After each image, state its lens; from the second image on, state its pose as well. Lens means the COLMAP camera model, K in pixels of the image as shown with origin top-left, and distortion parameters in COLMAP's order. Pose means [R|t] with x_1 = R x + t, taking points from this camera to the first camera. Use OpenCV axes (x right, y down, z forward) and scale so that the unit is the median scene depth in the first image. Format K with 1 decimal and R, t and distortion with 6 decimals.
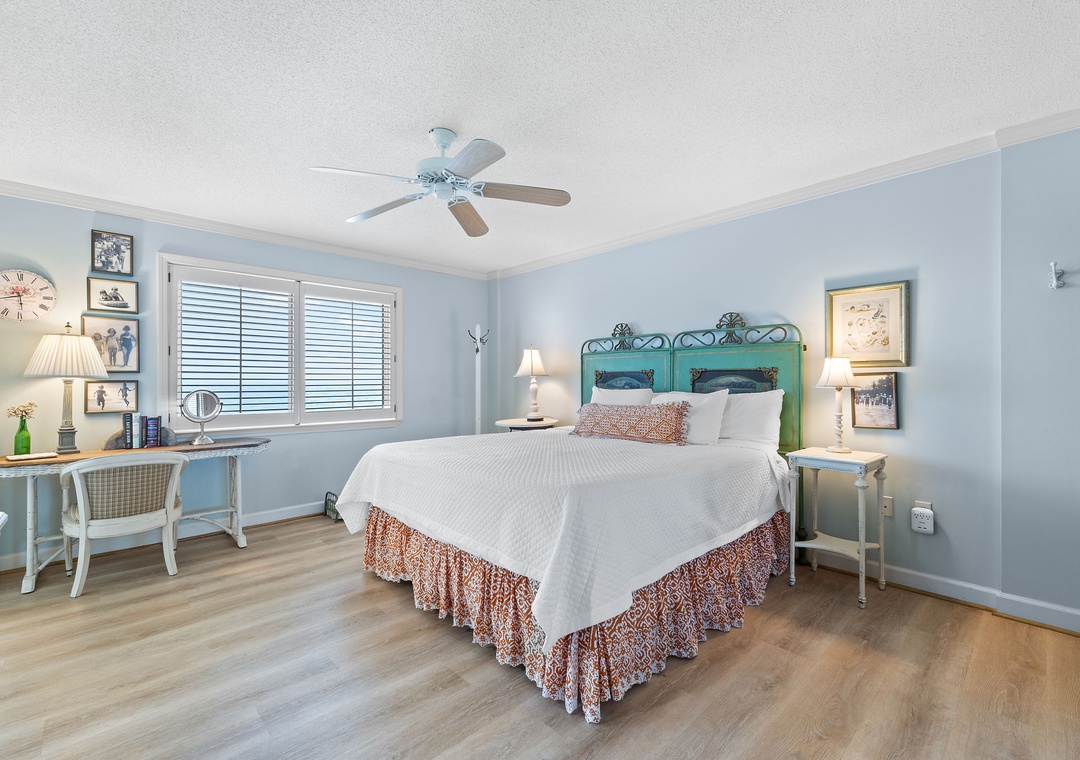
lens RADIAL K [[477.7, 0, 536.9], [0, 477.7, 379.4], [0, 0, 1]] dist [0.002276, -0.000201]
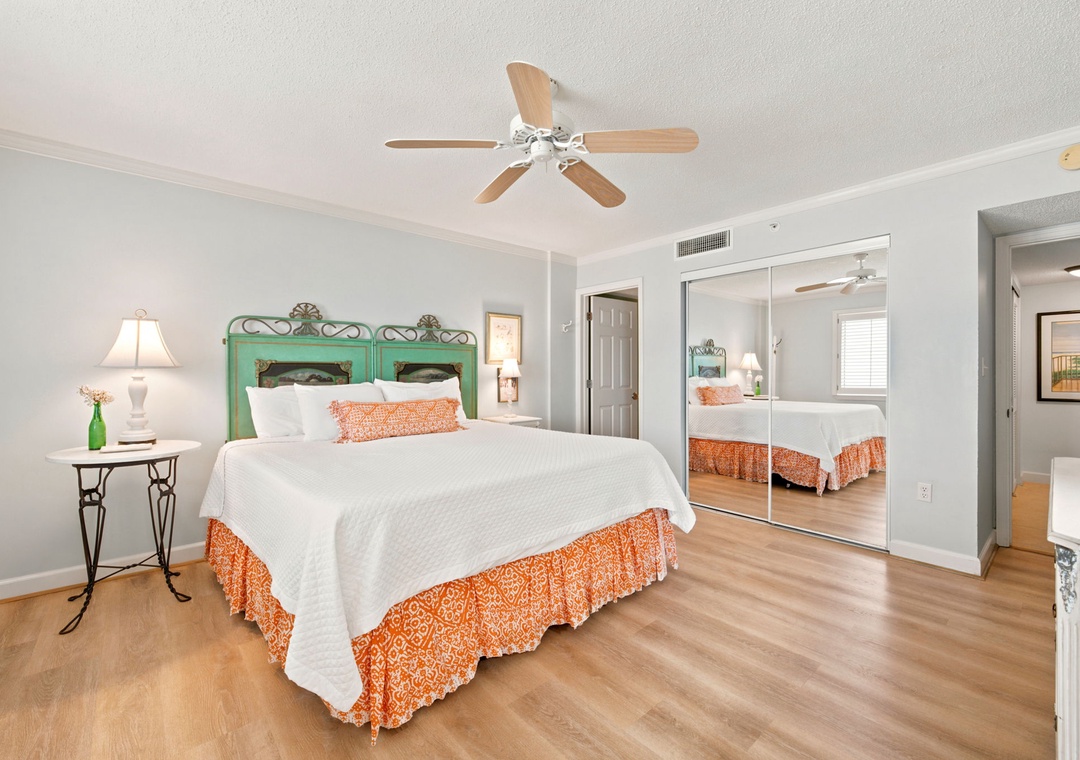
lens RADIAL K [[477.7, 0, 533.7], [0, 477.7, 375.9], [0, 0, 1]] dist [0.002276, -0.000201]
pose [[0.030894, -0.003197, 0.999518, -0.810150], [0.000337, 0.999995, 0.003188, 0.006510], [-0.999523, 0.000238, 0.030894, 0.755751]]
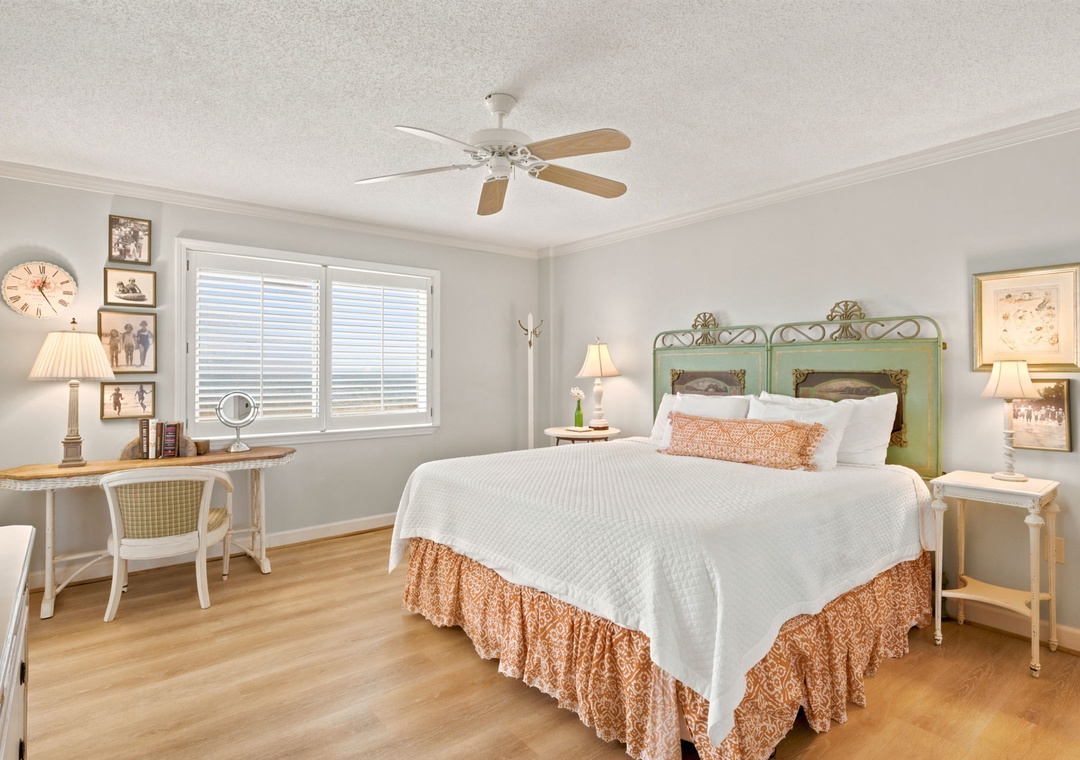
lens RADIAL K [[574.4, 0, 537.1], [0, 574.4, 363.7], [0, 0, 1]] dist [-0.003197, -0.000964]
pose [[0.996482, 0.001903, -0.083783, -0.034478], [-0.002707, 0.999951, -0.009478, -0.024744], [0.083761, 0.009672, 0.996439, -0.008565]]
